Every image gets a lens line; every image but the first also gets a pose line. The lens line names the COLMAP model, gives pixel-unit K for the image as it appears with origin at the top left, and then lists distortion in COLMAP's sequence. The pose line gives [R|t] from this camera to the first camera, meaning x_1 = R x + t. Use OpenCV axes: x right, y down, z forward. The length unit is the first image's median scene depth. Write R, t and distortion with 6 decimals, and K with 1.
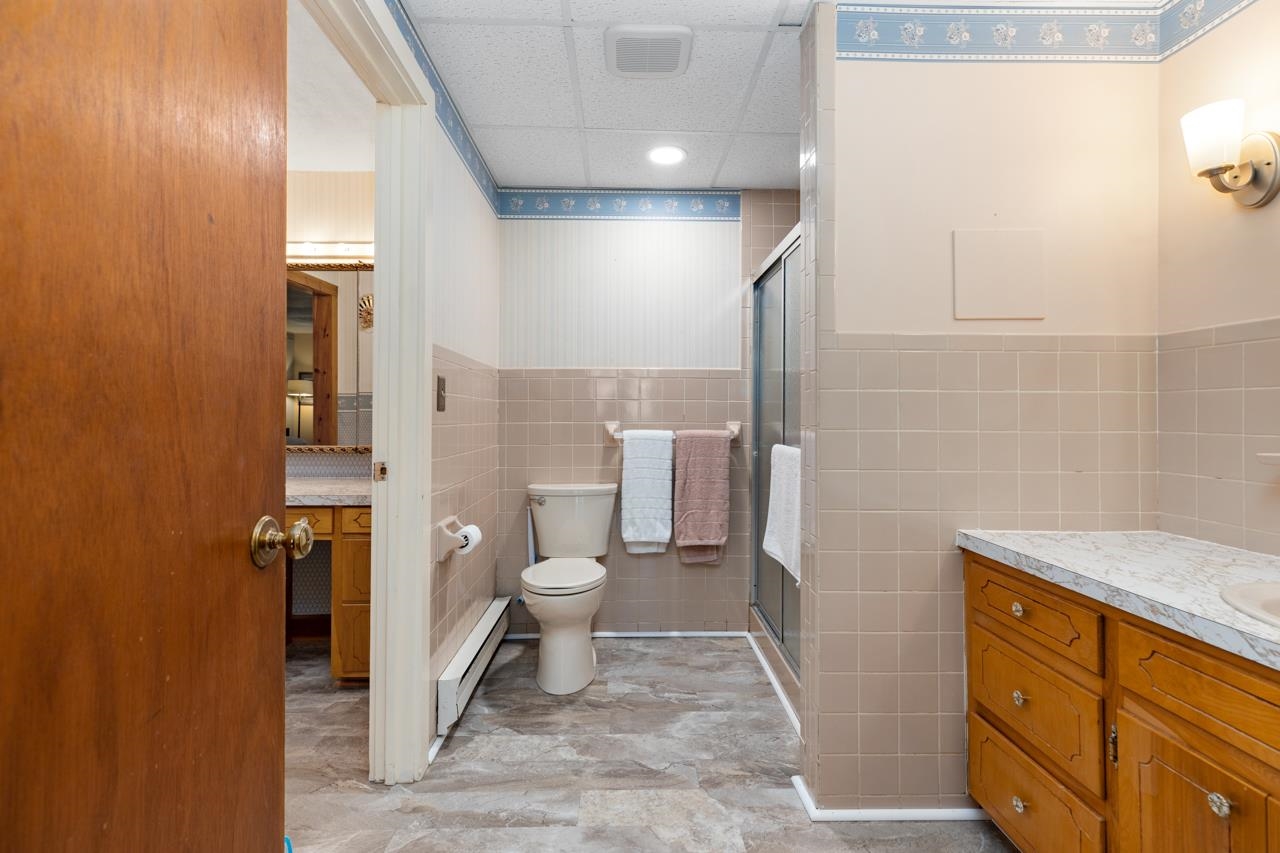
lens RADIAL K [[571.7, 0, 642.6], [0, 571.7, 415.0], [0, 0, 1]] dist [0.003385, -0.000503]
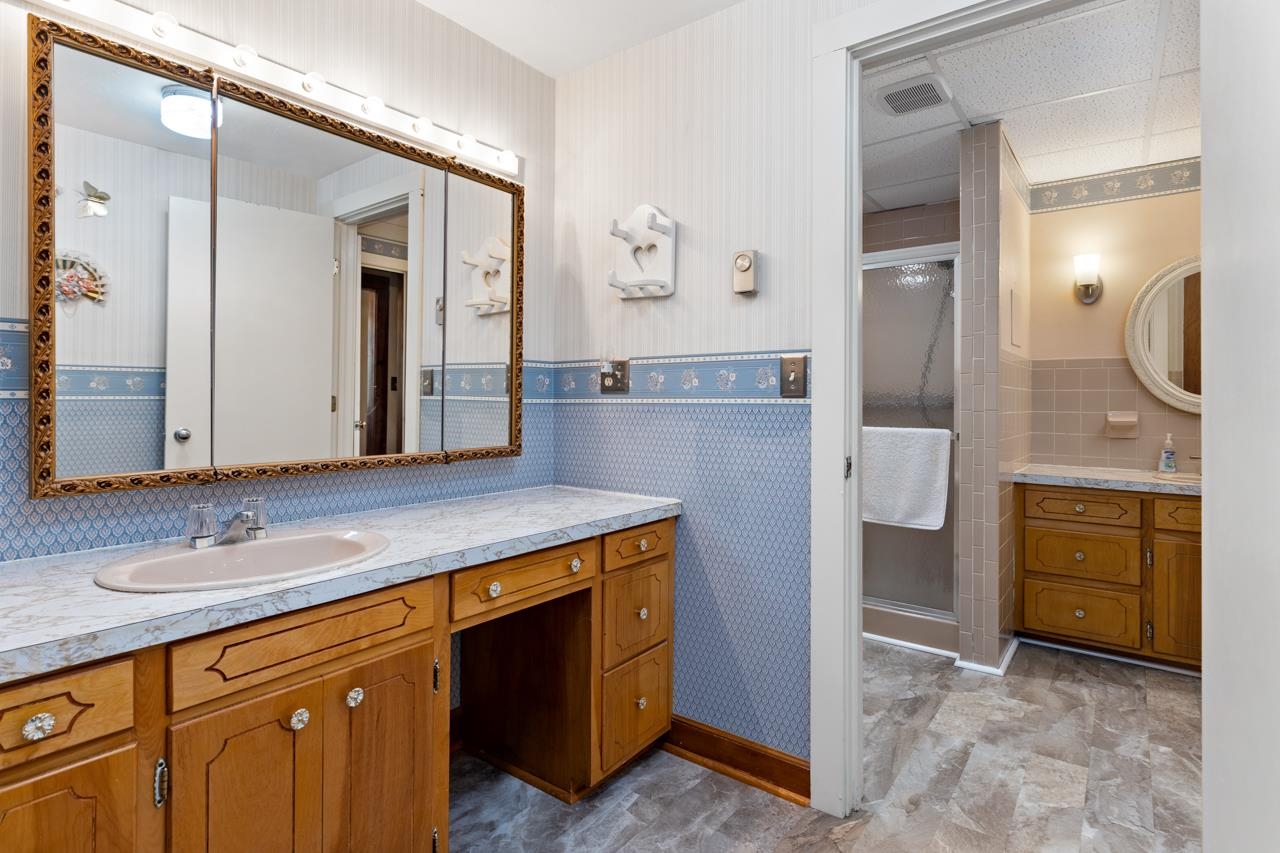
lens RADIAL K [[635.5, 0, 643.2], [0, 635.5, 399.0], [0, 0, 1]] dist [-0.001210, 0.000677]
pose [[0.632722, 0.002060, 0.774377, -1.507735], [-0.004630, 0.999989, 0.001122, -0.007768], [-0.774365, -0.004295, 0.632724, 0.655629]]
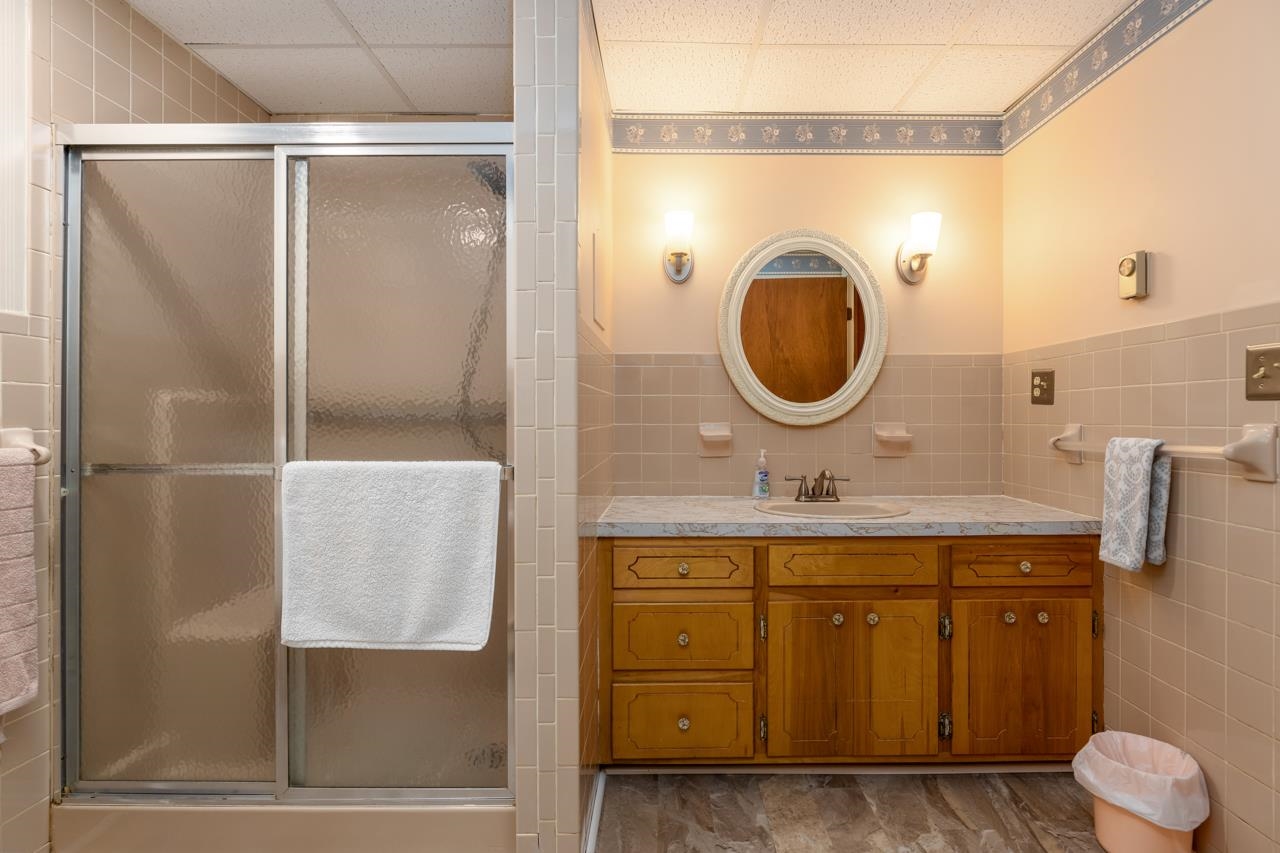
lens RADIAL K [[635.5, 0, 668.0], [0, 635.5, 411.7], [0, 0, 1]] dist [-0.001210, 0.000677]
pose [[0.024615, -0.002715, 0.999693, -0.600202], [-0.000684, 0.999996, 0.002732, -0.004632], [-0.999697, -0.000751, 0.024613, 0.824322]]
